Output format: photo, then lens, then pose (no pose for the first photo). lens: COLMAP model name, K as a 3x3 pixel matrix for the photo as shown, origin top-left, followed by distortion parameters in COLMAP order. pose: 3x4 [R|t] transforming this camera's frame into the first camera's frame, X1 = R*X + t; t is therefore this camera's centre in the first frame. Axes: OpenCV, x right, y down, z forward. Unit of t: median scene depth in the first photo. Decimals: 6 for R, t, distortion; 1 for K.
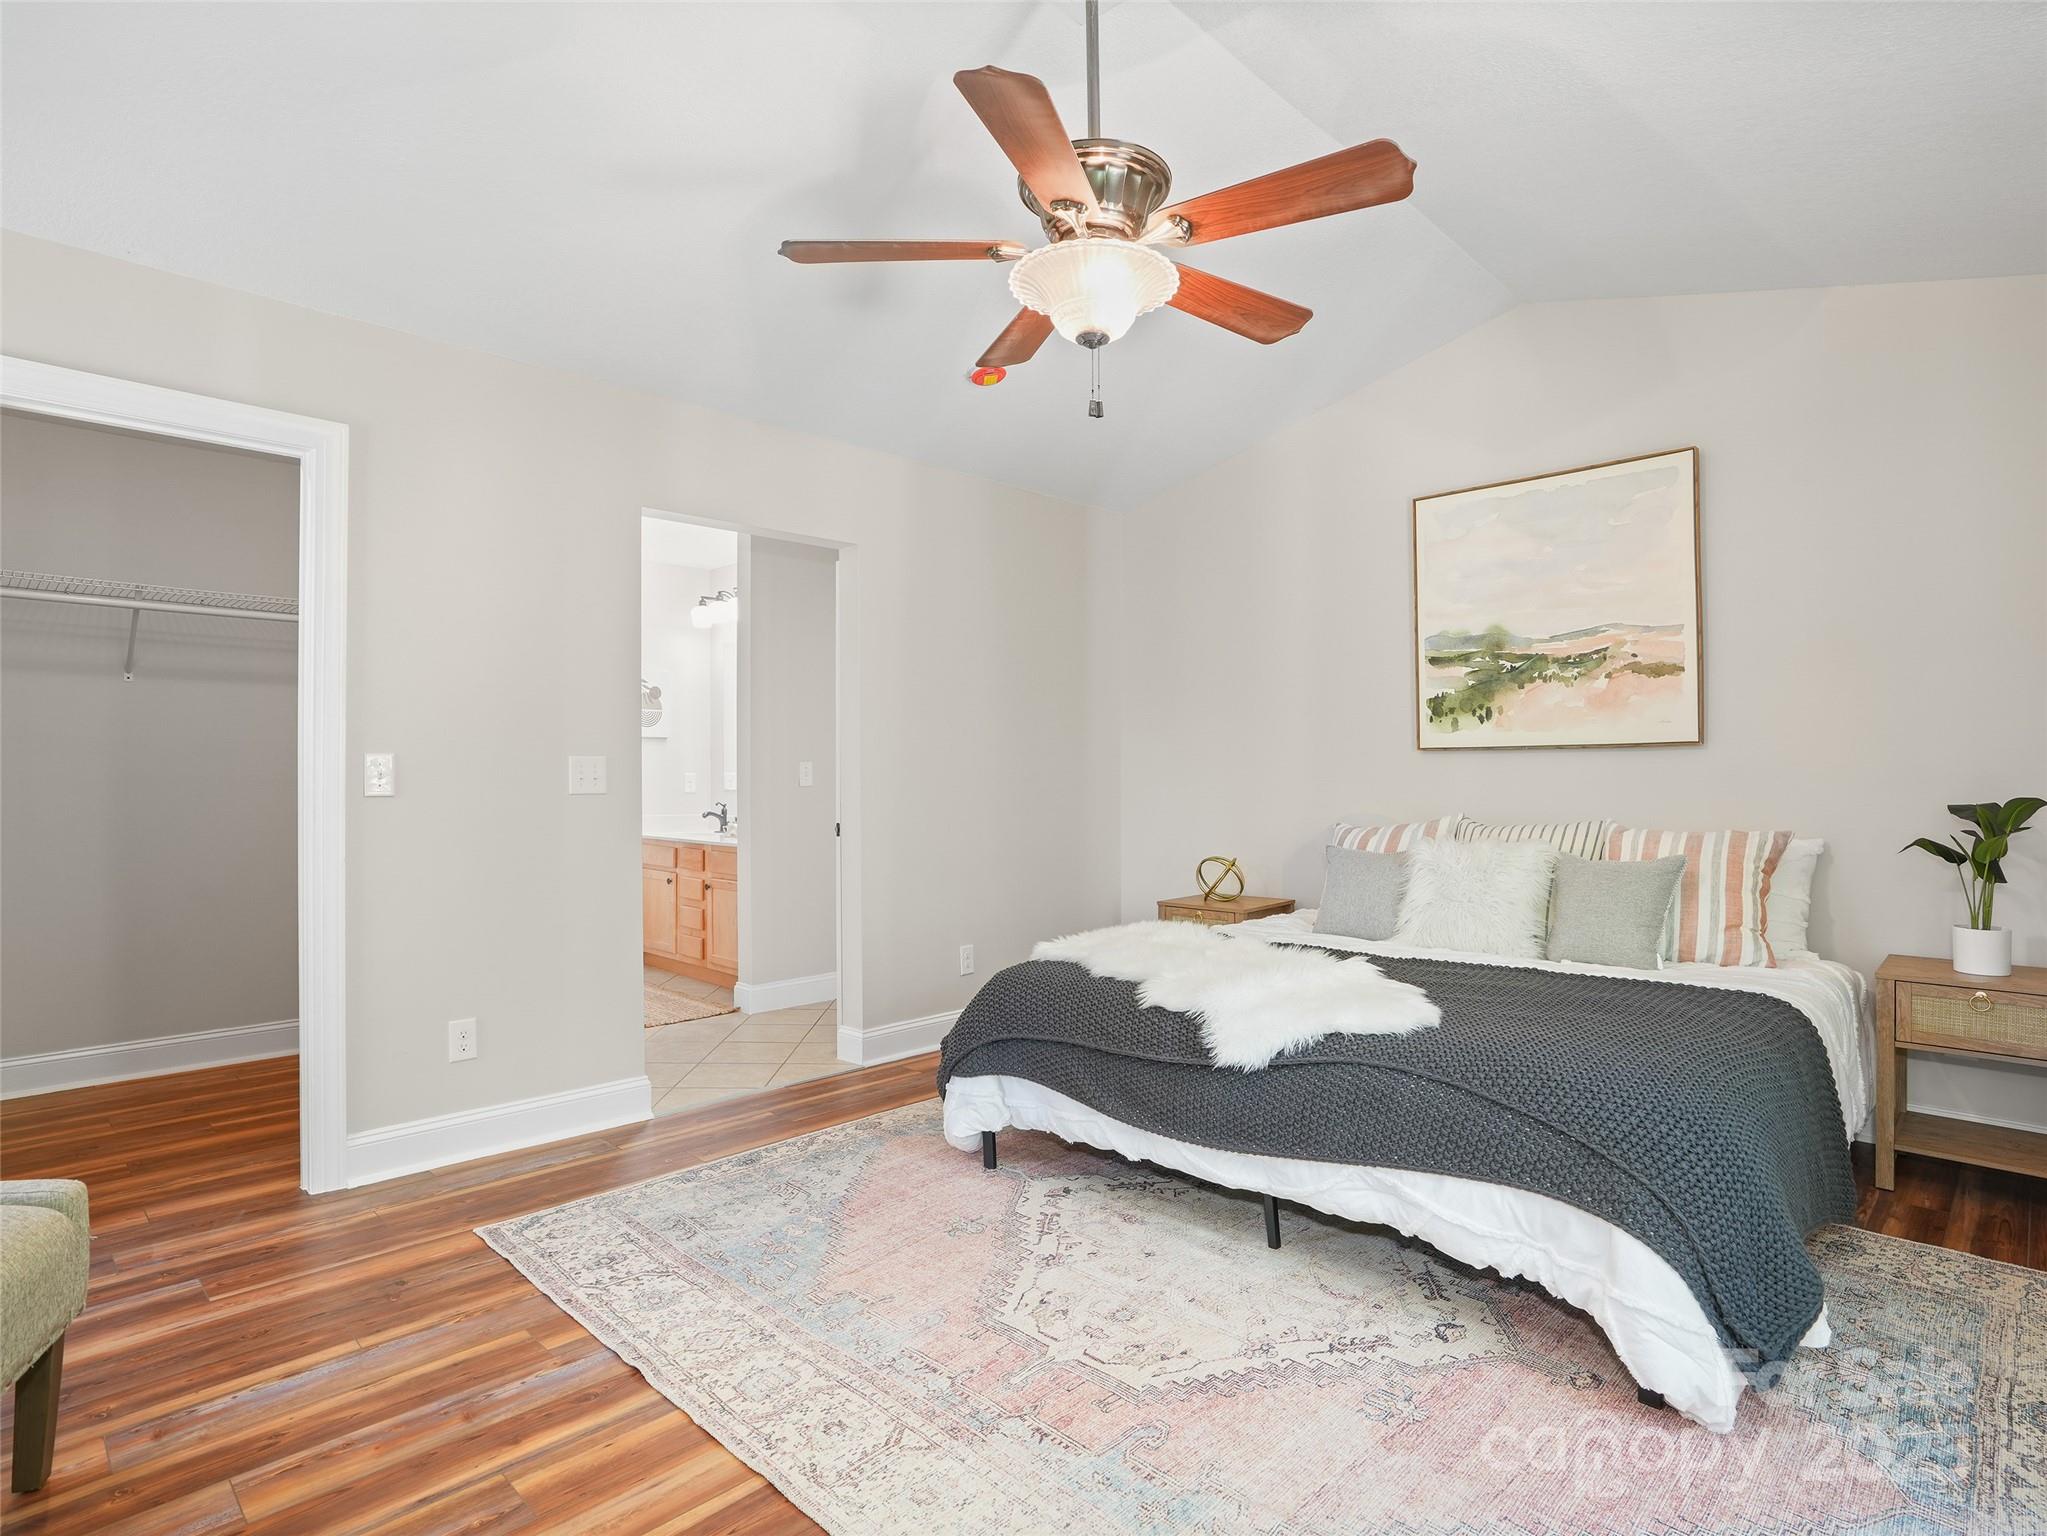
lens RADIAL K [[1066.6, 0, 1018.7], [0, 1066.6, 777.9], [0, 0, 1]] dist [-0.050973, 0.024481]
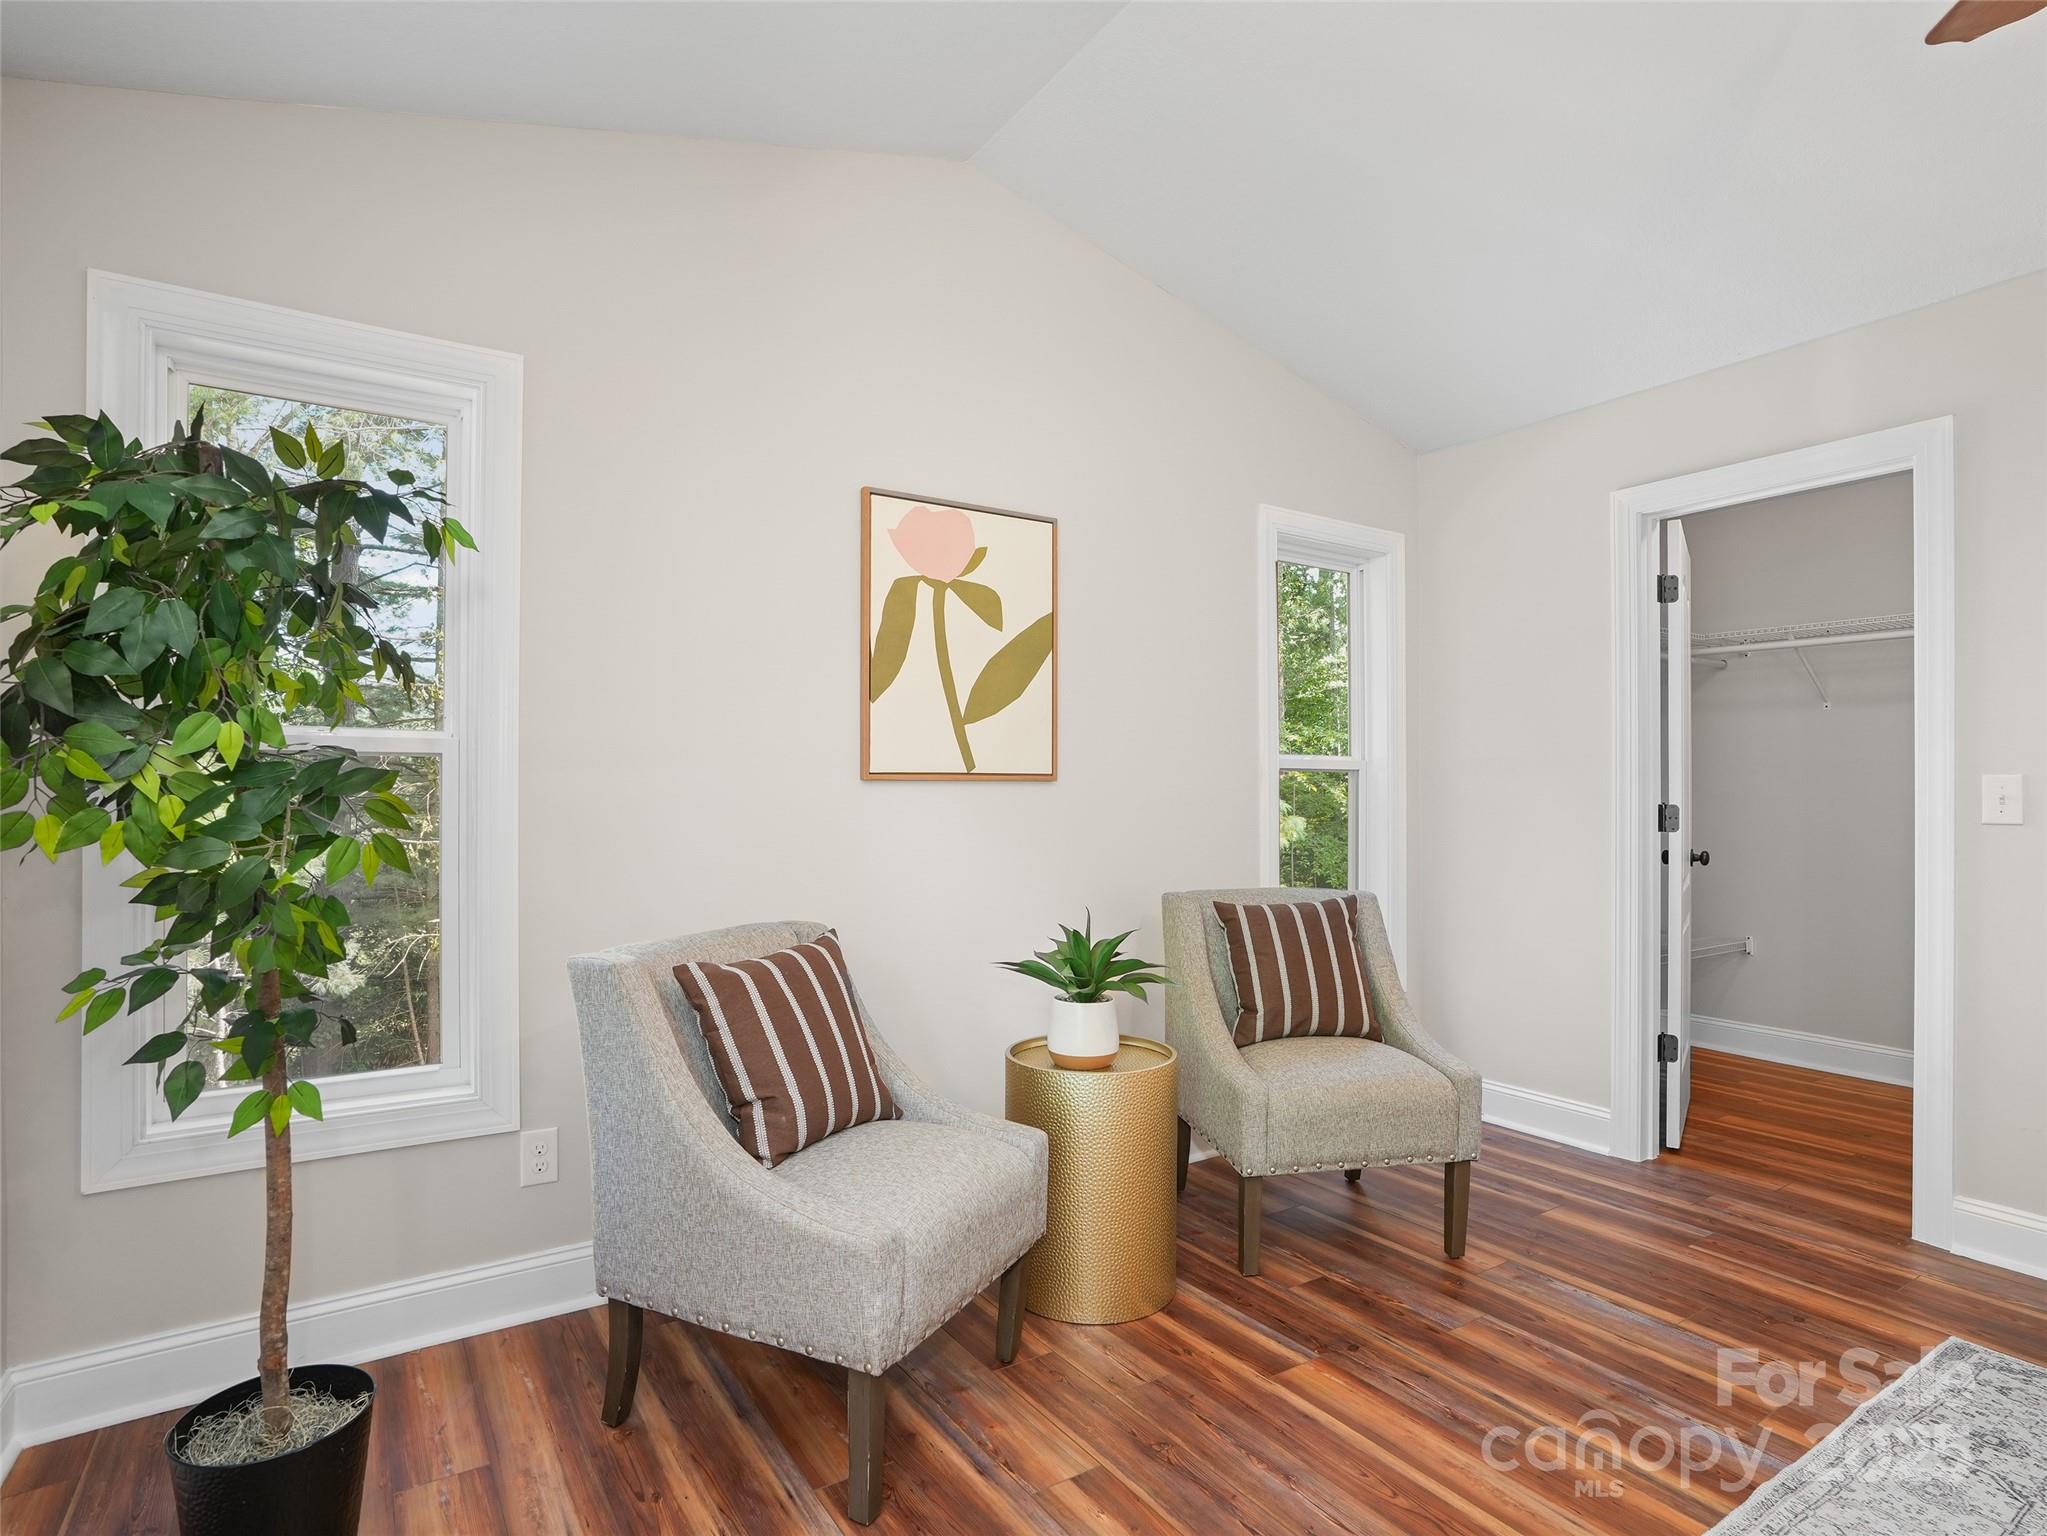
lens RADIAL K [[1066.6, 0, 1020.4], [0, 1066.6, 786.7], [0, 0, 1]] dist [-0.050973, 0.024481]
pose [[-0.212083, -0.005064, -0.977239, 0.490489], [-0.002786, 0.999986, -0.004578, -0.006134], [0.977248, 0.001751, -0.212094, 0.473536]]
